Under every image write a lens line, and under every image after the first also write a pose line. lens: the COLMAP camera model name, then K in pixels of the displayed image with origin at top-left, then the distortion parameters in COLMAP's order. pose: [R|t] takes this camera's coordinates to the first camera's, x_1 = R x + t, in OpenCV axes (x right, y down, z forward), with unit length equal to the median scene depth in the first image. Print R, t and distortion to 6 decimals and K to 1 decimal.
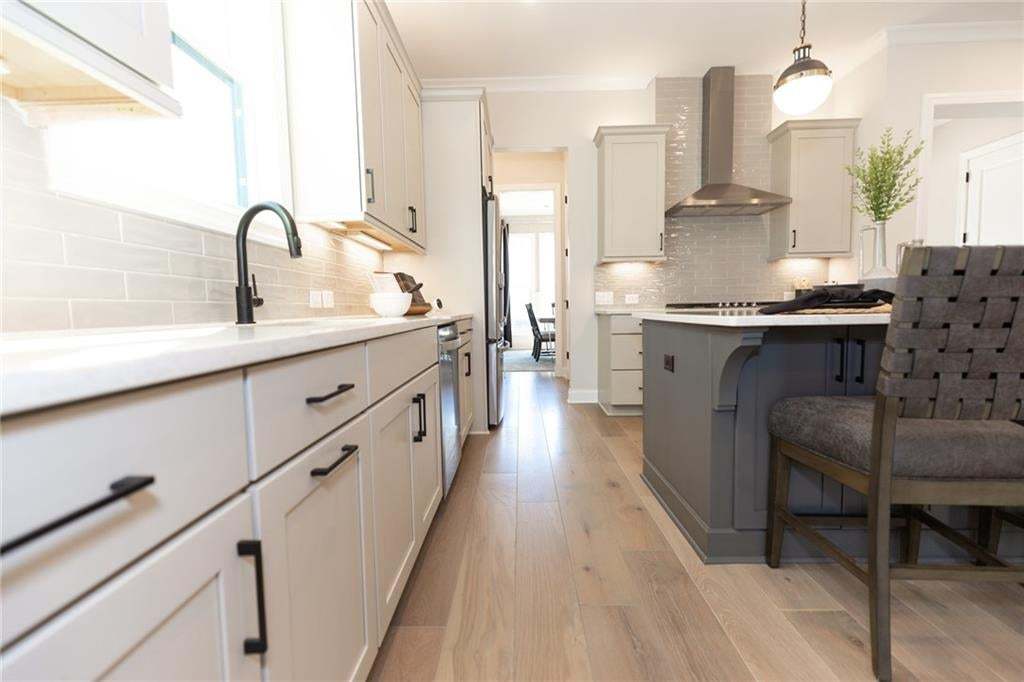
lens RADIAL K [[455.0, 0, 511.3], [0, 455.0, 339.5], [0, 0, 1]] dist [0.004155, 0.000665]
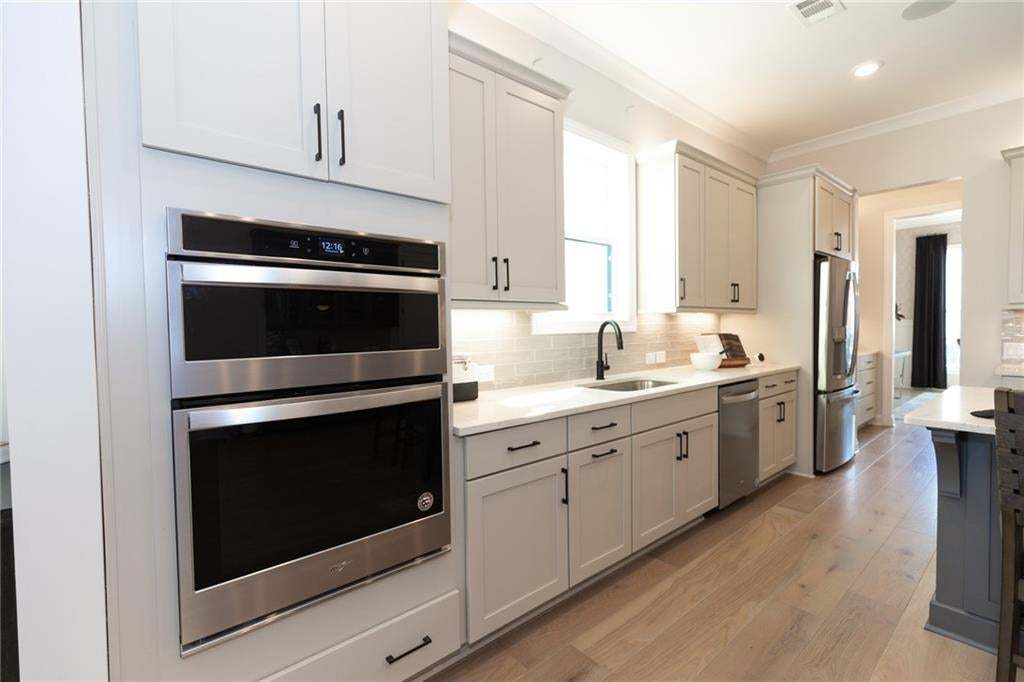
lens RADIAL K [[455.0, 0, 510.0], [0, 455.0, 342.3], [0, 0, 1]] dist [0.004155, 0.000665]
pose [[0.660082, 0.034415, -0.750405, 0.611274], [-0.050570, 0.998720, 0.001320, -0.174560], [0.749490, 0.037077, 0.660977, -0.576467]]
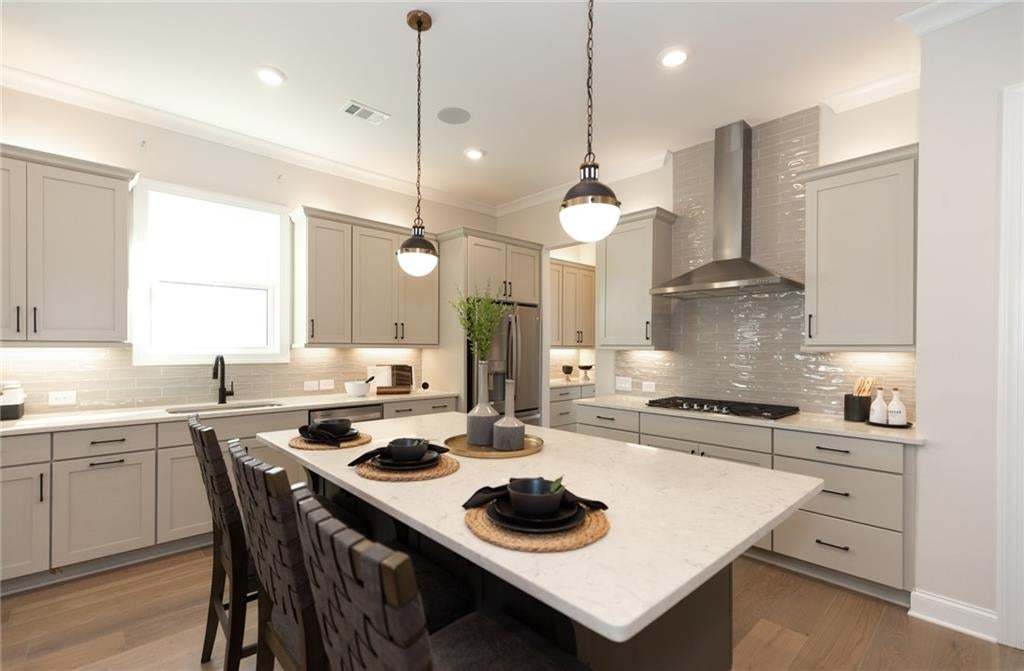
lens RADIAL K [[466.1, 0, 510.1], [0, 466.1, 340.0], [0, 0, 1]] dist [0.015100, 0.000020]
pose [[0.697472, 0.011002, -0.716527, 2.133360], [-0.067934, 0.996394, -0.050827, -0.332163], [0.713385, 0.084127, 0.695705, 0.352310]]
